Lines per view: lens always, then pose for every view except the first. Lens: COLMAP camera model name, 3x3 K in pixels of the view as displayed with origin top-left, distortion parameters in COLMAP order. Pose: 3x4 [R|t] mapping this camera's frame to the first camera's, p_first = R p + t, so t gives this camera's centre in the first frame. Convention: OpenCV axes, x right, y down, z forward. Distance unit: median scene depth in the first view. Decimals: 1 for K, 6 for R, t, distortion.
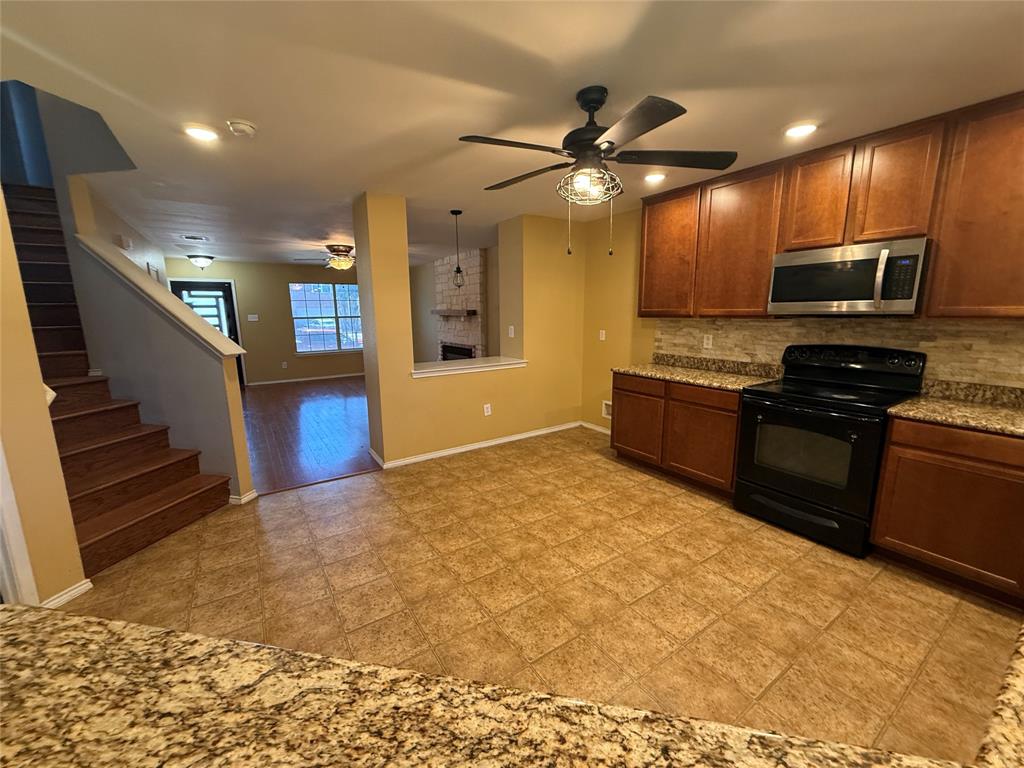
lens RADIAL K [[409.1, 0, 512.0], [0, 409.1, 384.0], [0, 0, 1]] dist [-0.000579, 0.000322]
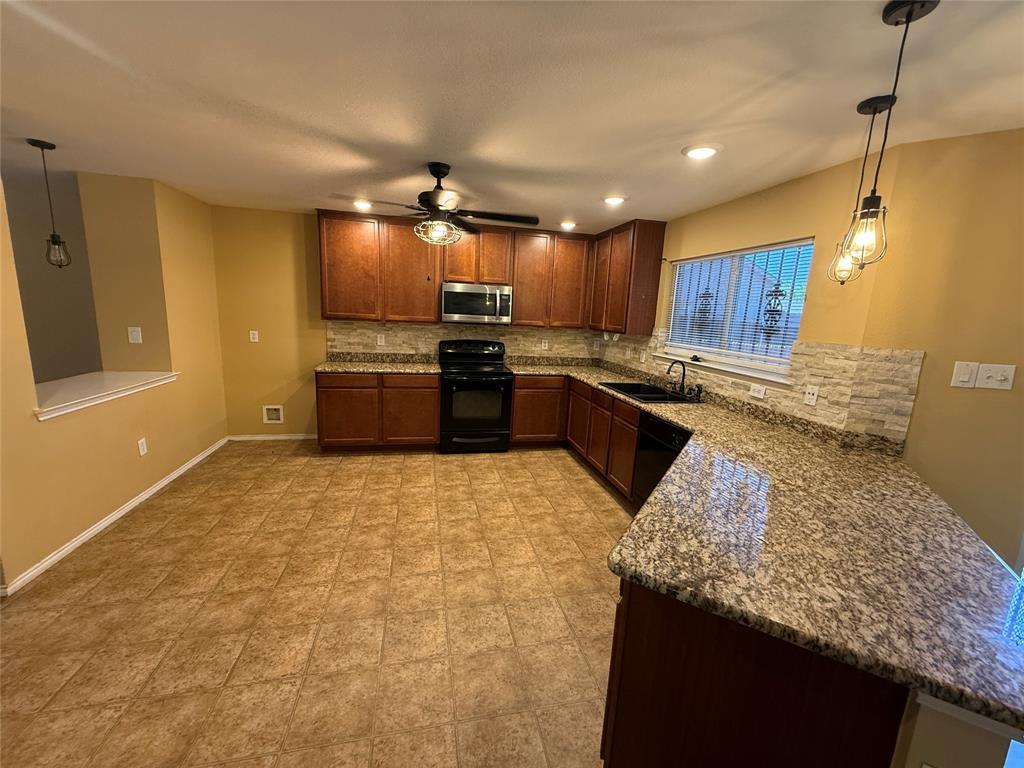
lens RADIAL K [[409.1, 0, 512.0], [0, 409.1, 384.0], [0, 0, 1]] dist [-0.000579, 0.000322]
pose [[0.358135, -0.137413, 0.923503, -0.580681], [0.116407, 0.987964, 0.101862, -0.052115], [-0.926385, 0.071022, 0.369820, 0.169117]]
